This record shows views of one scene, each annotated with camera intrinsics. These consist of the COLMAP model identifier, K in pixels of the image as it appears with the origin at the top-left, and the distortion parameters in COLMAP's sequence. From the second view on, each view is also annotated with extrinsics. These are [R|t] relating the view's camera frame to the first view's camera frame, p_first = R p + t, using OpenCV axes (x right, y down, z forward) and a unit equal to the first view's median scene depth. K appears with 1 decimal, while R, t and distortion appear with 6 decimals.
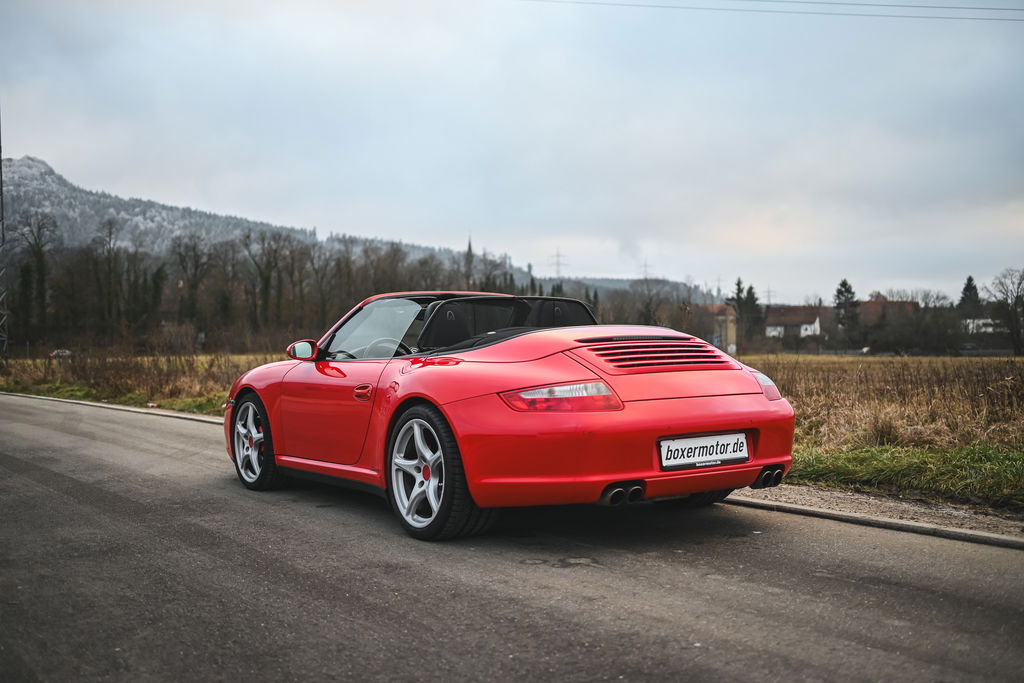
lens RADIAL K [[1184.6, 0, 512.0], [0, 1184.6, 341.5], [0, 0, 1]] dist [-0.002467, 0.020890]
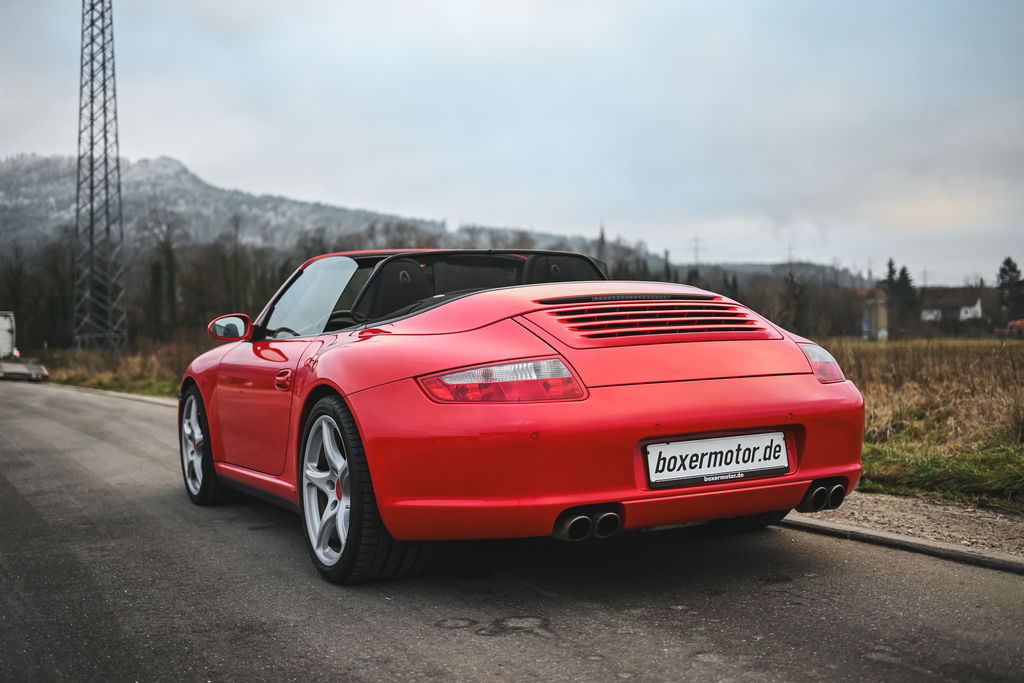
lens RADIAL K [[1226.5, 0, 502.0], [0, 1226.5, 338.0], [0, 0, 1]] dist [-0.003569, 0.020518]
pose [[0.992732, -0.016552, -0.119201, 0.111495], [0.017101, 0.999847, 0.003583, 0.016733], [0.119124, -0.005596, 0.992864, 0.258086]]
